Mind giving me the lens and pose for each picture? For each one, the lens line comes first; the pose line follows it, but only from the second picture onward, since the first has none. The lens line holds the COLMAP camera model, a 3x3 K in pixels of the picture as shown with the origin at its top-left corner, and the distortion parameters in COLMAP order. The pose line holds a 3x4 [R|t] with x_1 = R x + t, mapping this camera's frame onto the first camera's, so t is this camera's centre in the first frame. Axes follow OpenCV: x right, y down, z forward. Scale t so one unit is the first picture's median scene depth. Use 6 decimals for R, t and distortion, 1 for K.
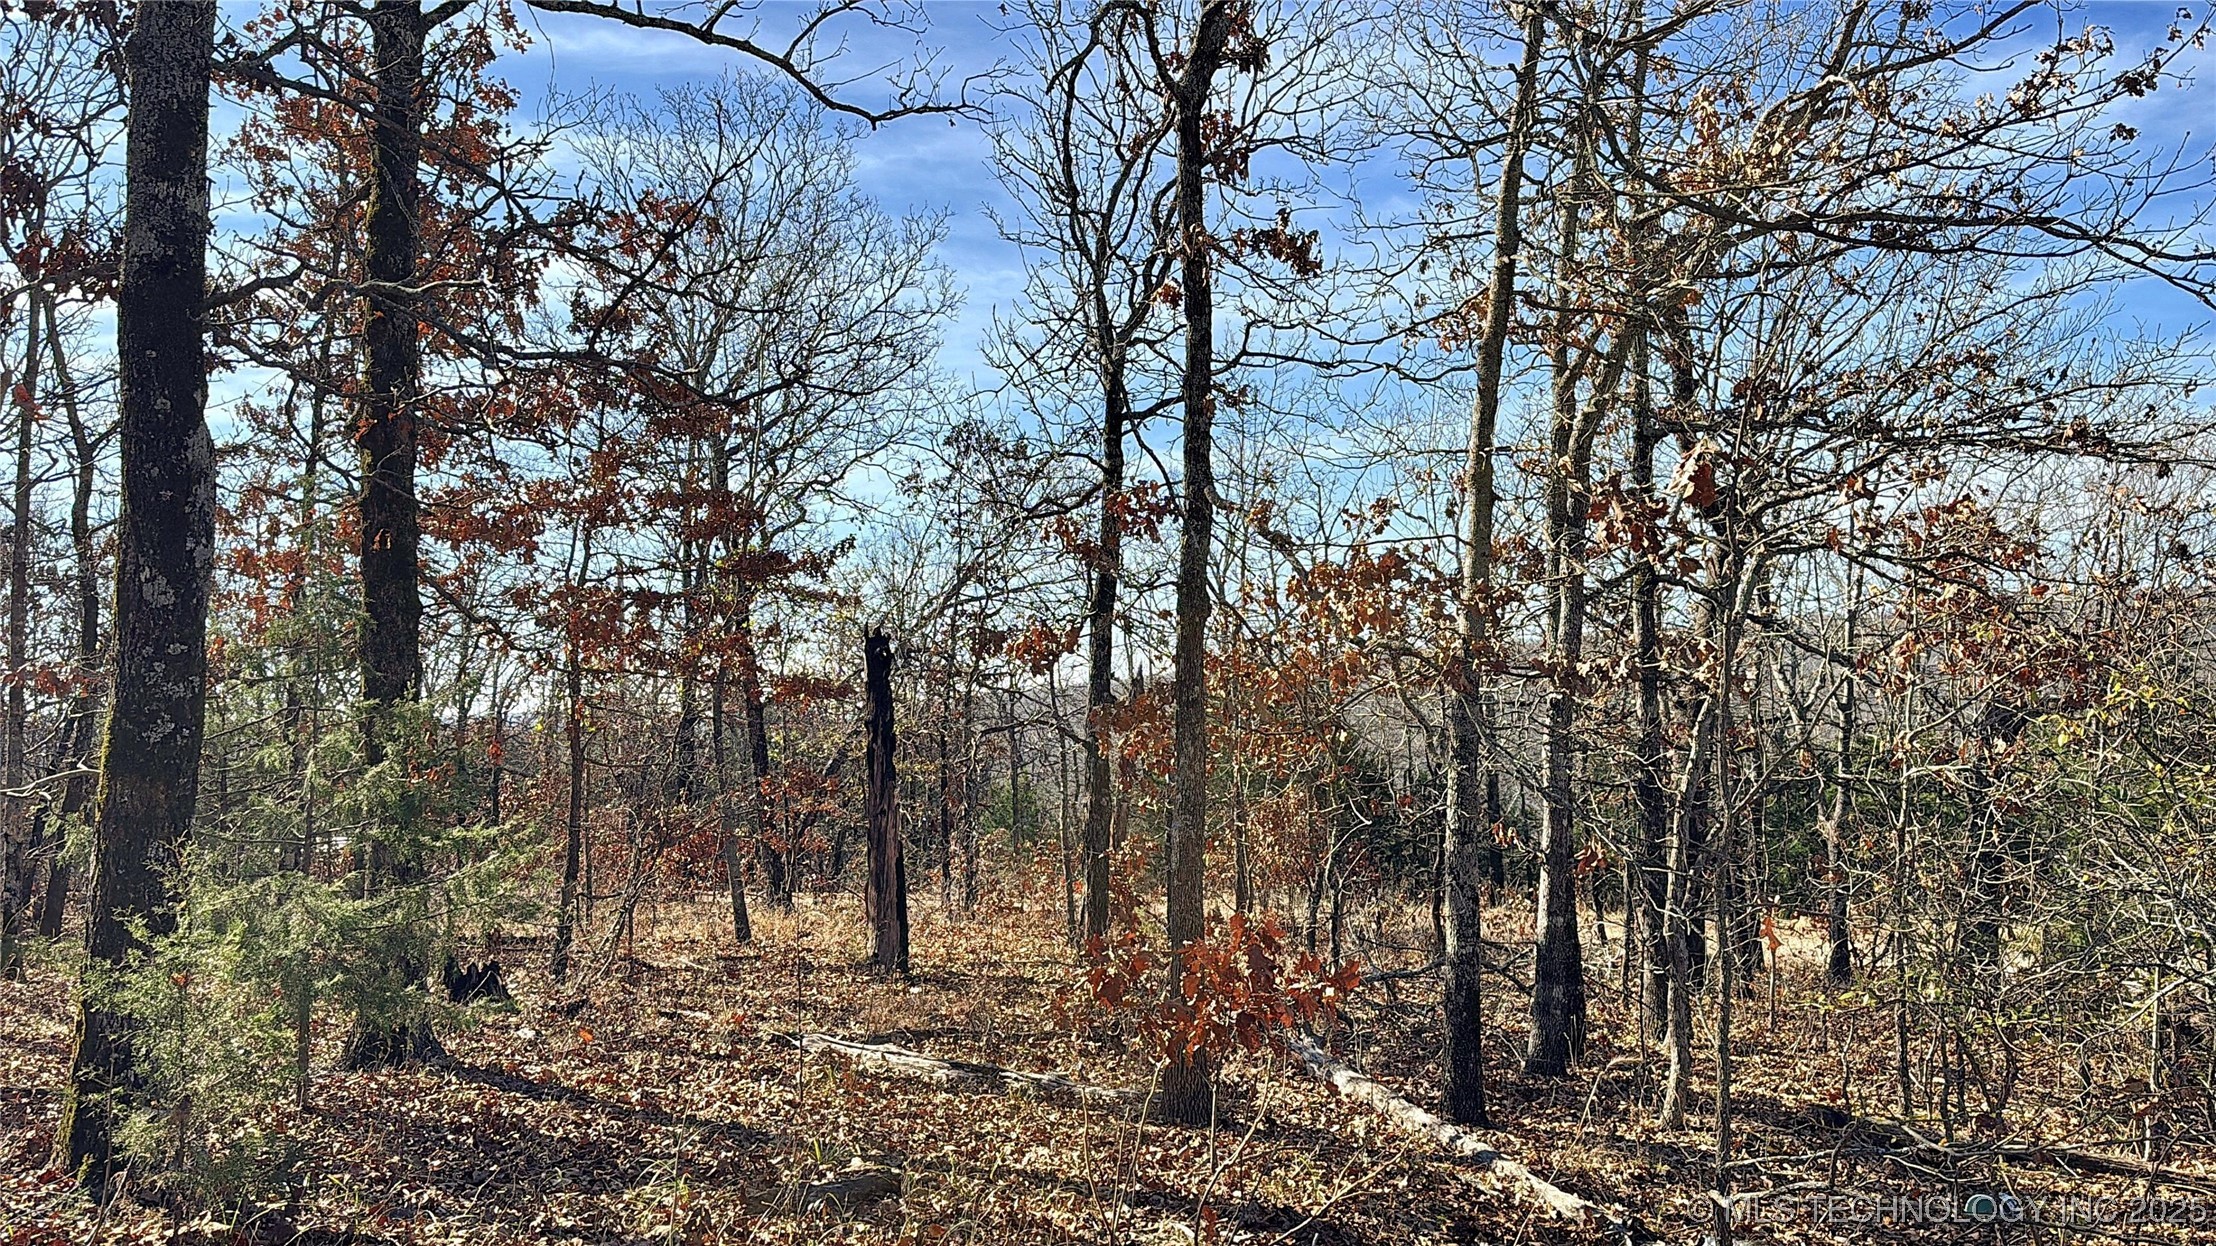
lens RADIAL K [[1808.2, 0, 1068.3], [0, 1808.2, 598.4], [0, 0, 1]] dist [0.121898, -0.187109]
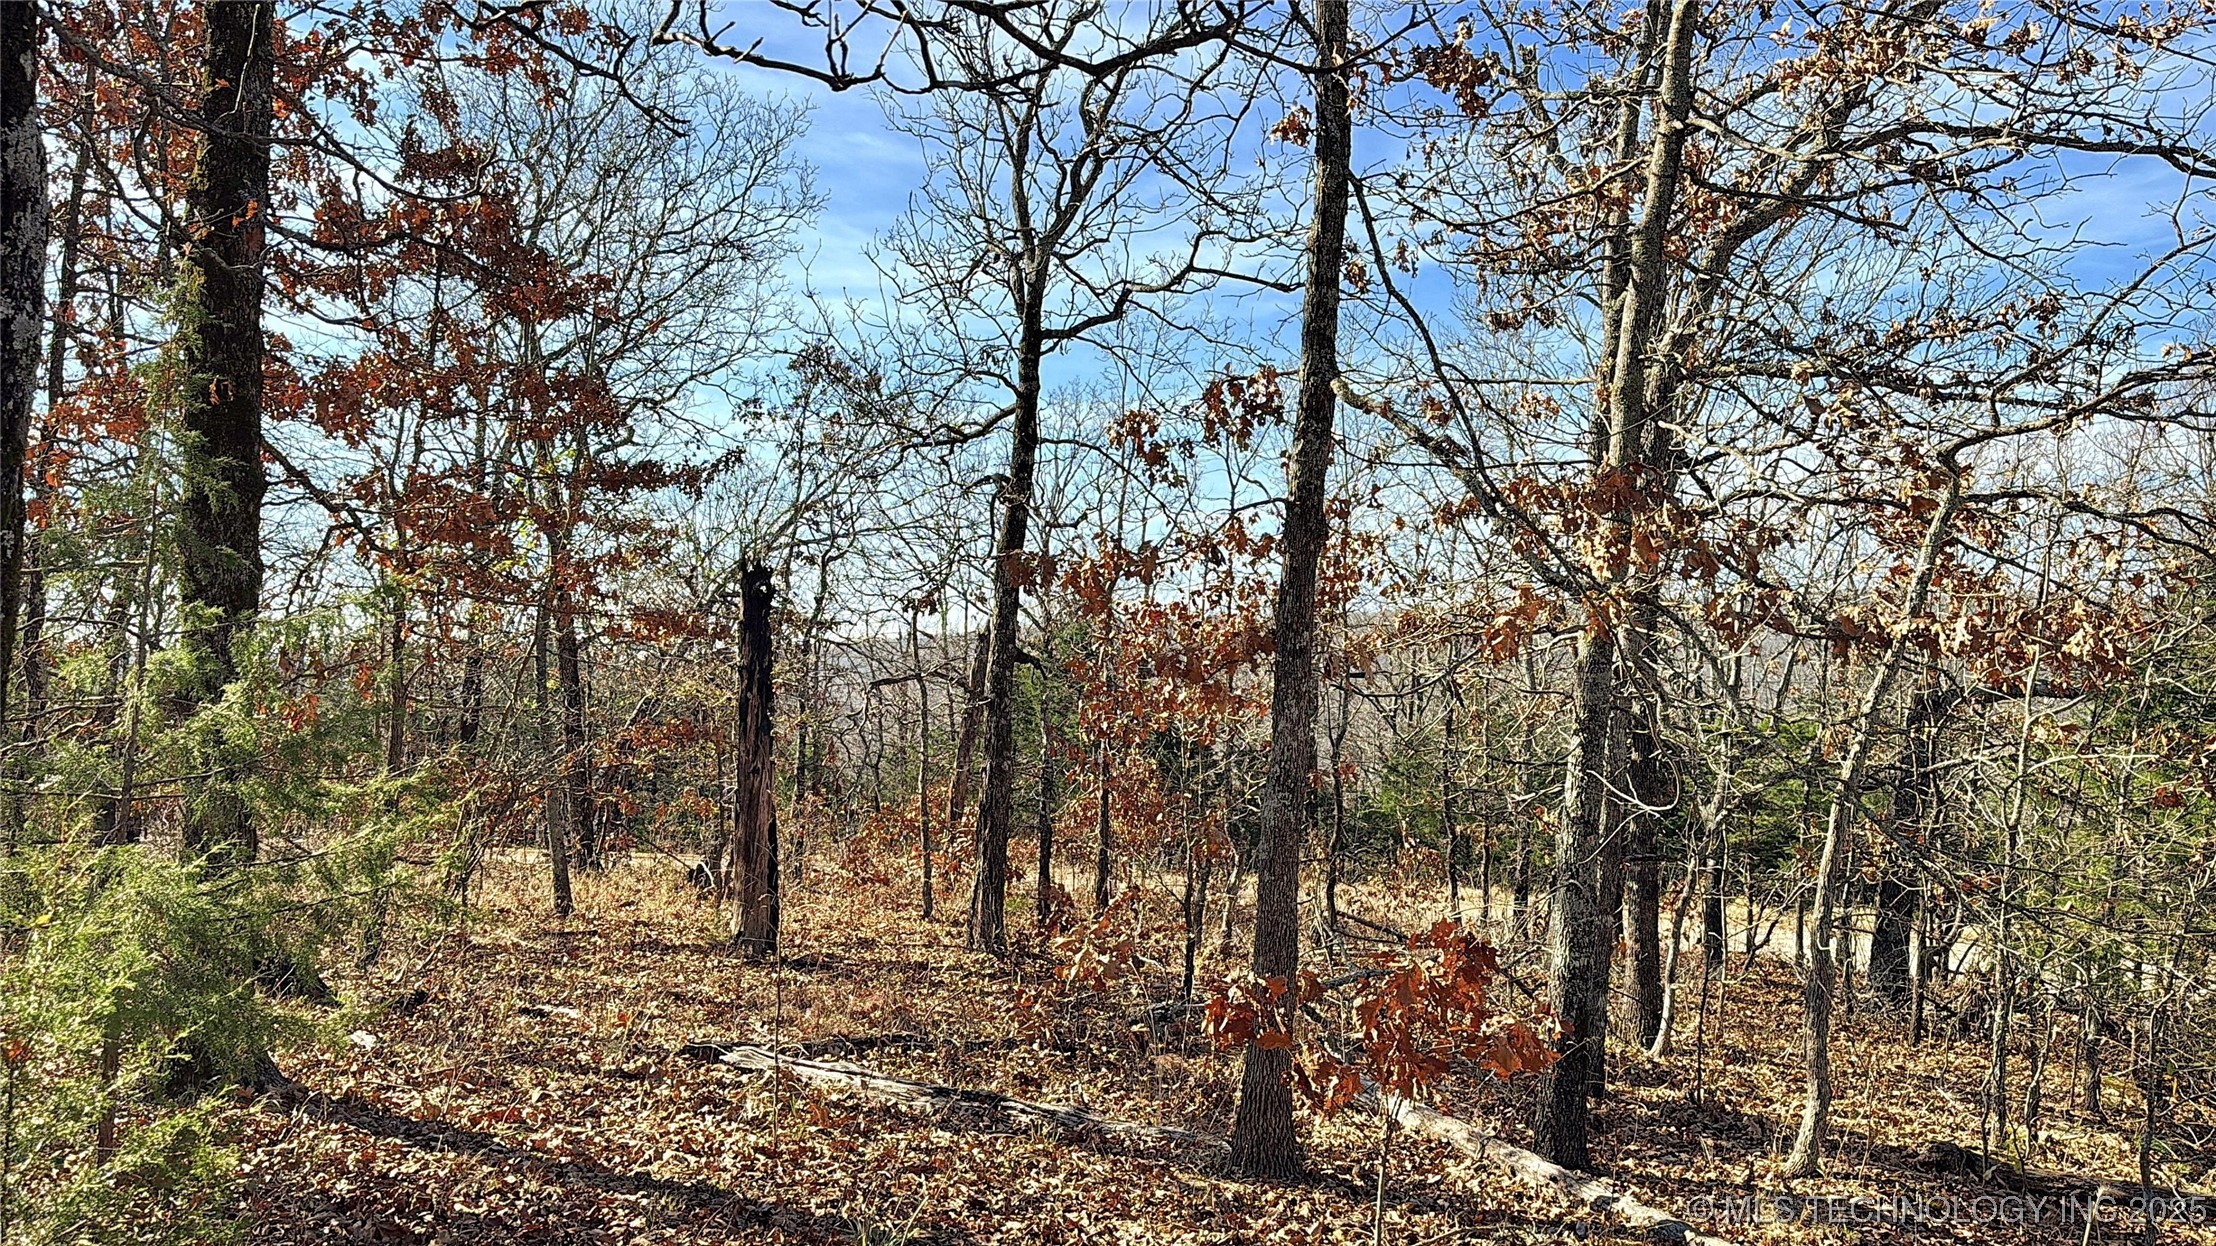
lens RADIAL K [[1808.2, 0, 1087.2], [0, 1808.2, 628.2], [0, 0, 1]] dist [0.121898, -0.187109]
pose [[0.989255, 0.040732, 0.140414, -0.098355], [-0.045878, 0.998381, 0.033610, 0.018099], [-0.138818, -0.039691, 0.989522, 0.167300]]
